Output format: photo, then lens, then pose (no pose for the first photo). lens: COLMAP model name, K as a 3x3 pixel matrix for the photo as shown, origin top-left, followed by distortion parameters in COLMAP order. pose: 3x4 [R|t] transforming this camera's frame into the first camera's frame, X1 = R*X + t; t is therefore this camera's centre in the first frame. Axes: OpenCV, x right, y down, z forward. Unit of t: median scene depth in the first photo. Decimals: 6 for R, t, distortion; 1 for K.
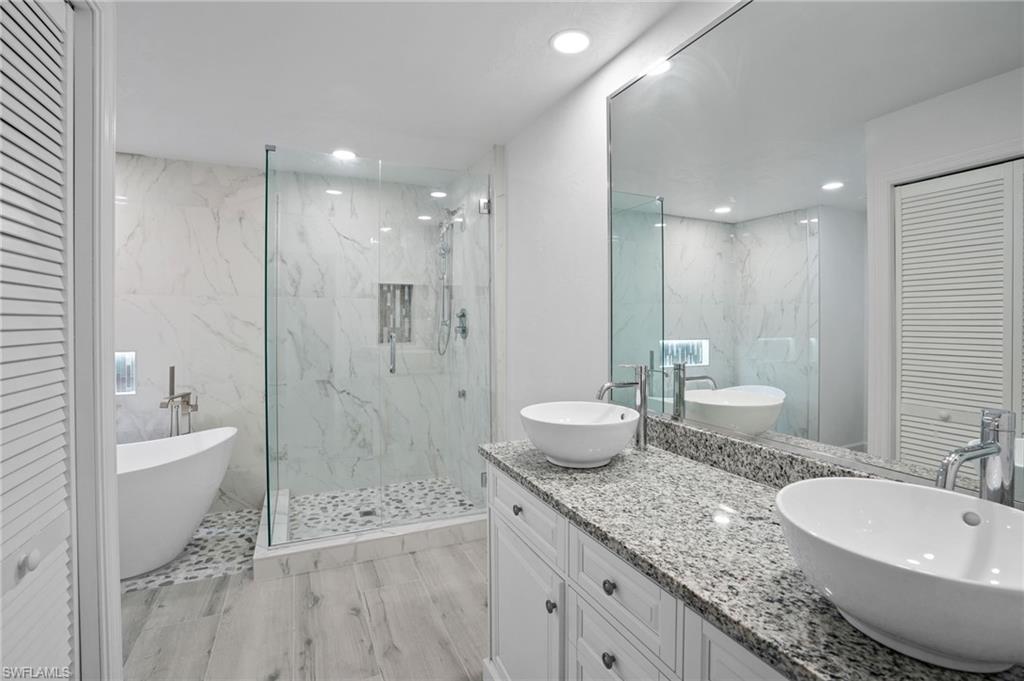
lens RADIAL K [[474.3, 0, 516.2], [0, 474.3, 336.3], [0, 0, 1]] dist [-0.067973, 0.027240]
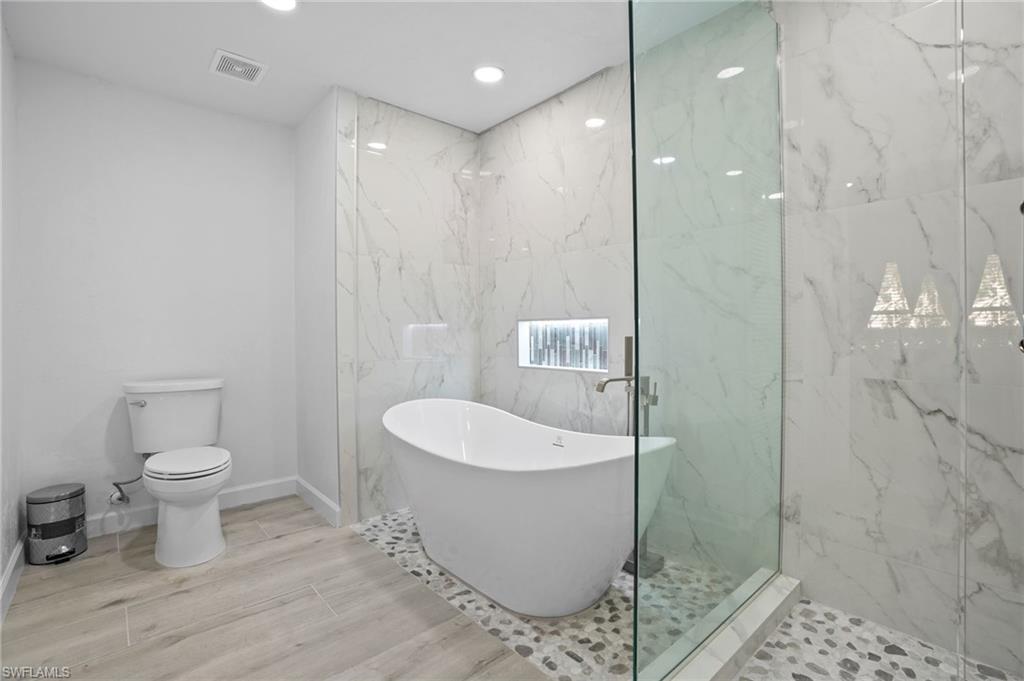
lens RADIAL K [[474.3, 0, 516.2], [0, 474.3, 336.3], [0, 0, 1]] dist [-0.067973, 0.027240]
pose [[0.307533, 0.000496, -0.951537, -0.101259], [-0.030490, 0.999491, -0.009333, 0.071439], [0.951049, 0.031883, 0.307391, 0.564161]]
